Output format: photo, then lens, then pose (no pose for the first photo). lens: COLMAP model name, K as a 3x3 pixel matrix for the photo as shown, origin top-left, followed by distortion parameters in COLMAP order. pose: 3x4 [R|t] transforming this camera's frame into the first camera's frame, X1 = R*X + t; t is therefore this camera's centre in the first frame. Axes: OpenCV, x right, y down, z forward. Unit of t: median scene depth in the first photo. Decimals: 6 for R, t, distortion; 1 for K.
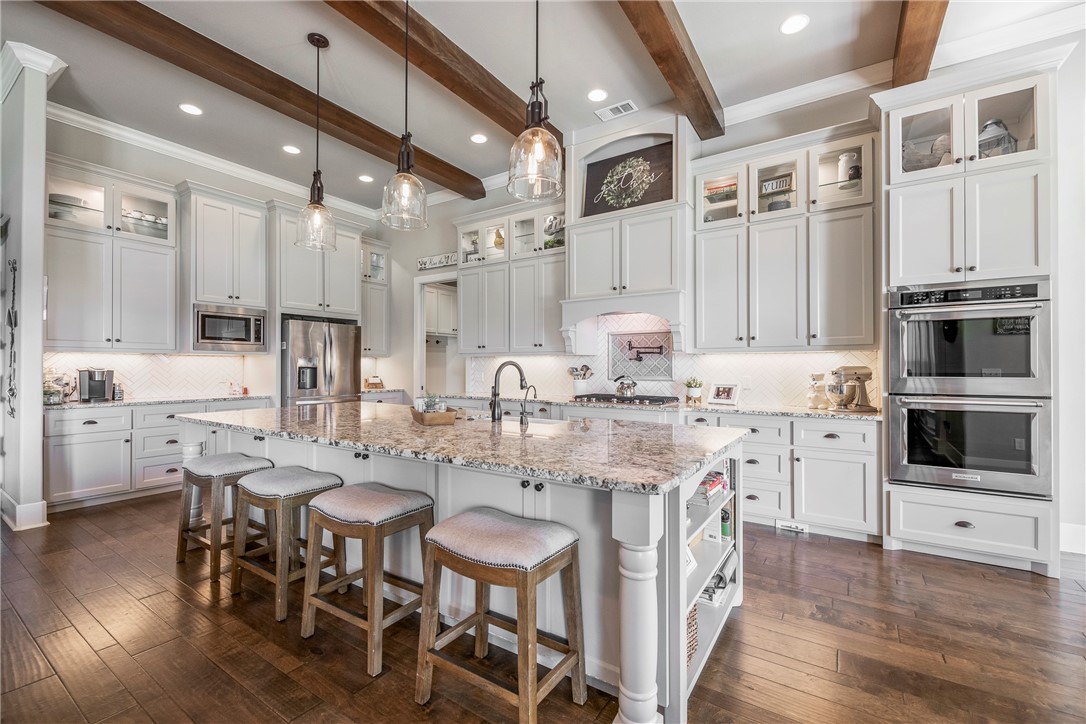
lens RADIAL K [[463.0, 0, 520.9], [0, 463.0, 364.4], [0, 0, 1]] dist [0.001521, 0.000223]
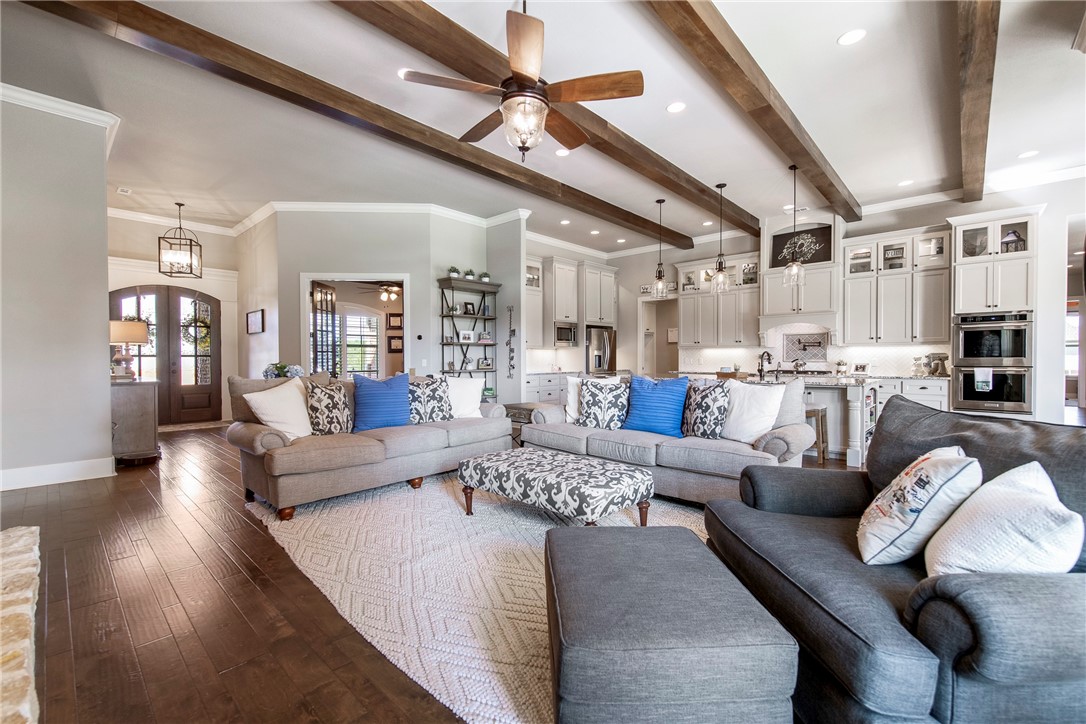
lens RADIAL K [[456.3, 0, 547.3], [0, 456.3, 364.3], [0, 0, 1]] dist [-0.000140, -0.000089]
pose [[0.990786, -0.001183, -0.135434, -0.524036], [0.004081, 0.999769, 0.021122, 0.003962], [0.135378, -0.021480, 0.990561, -0.912331]]
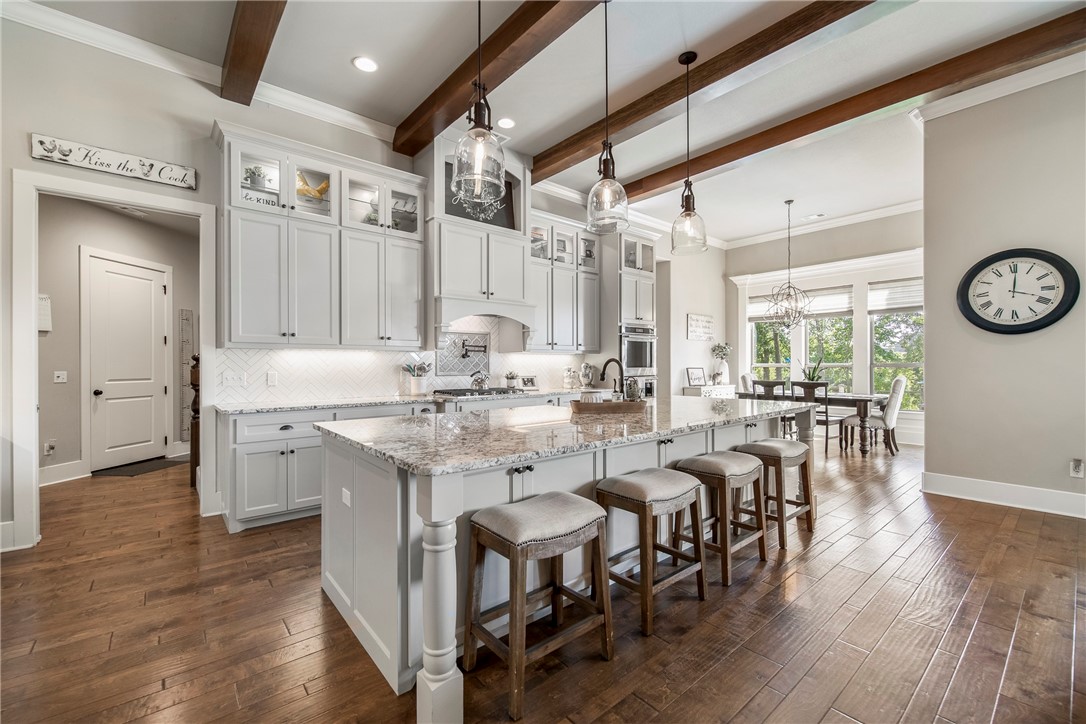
lens RADIAL K [[456.3, 0, 547.3], [0, 456.3, 364.3], [0, 0, 1]] dist [-0.000140, -0.000089]
pose [[0.251947, -0.002701, 0.967737, -0.866519], [-0.004969, 0.999979, 0.004084, 0.002587], [-0.967728, -0.005838, 0.251929, 0.608772]]
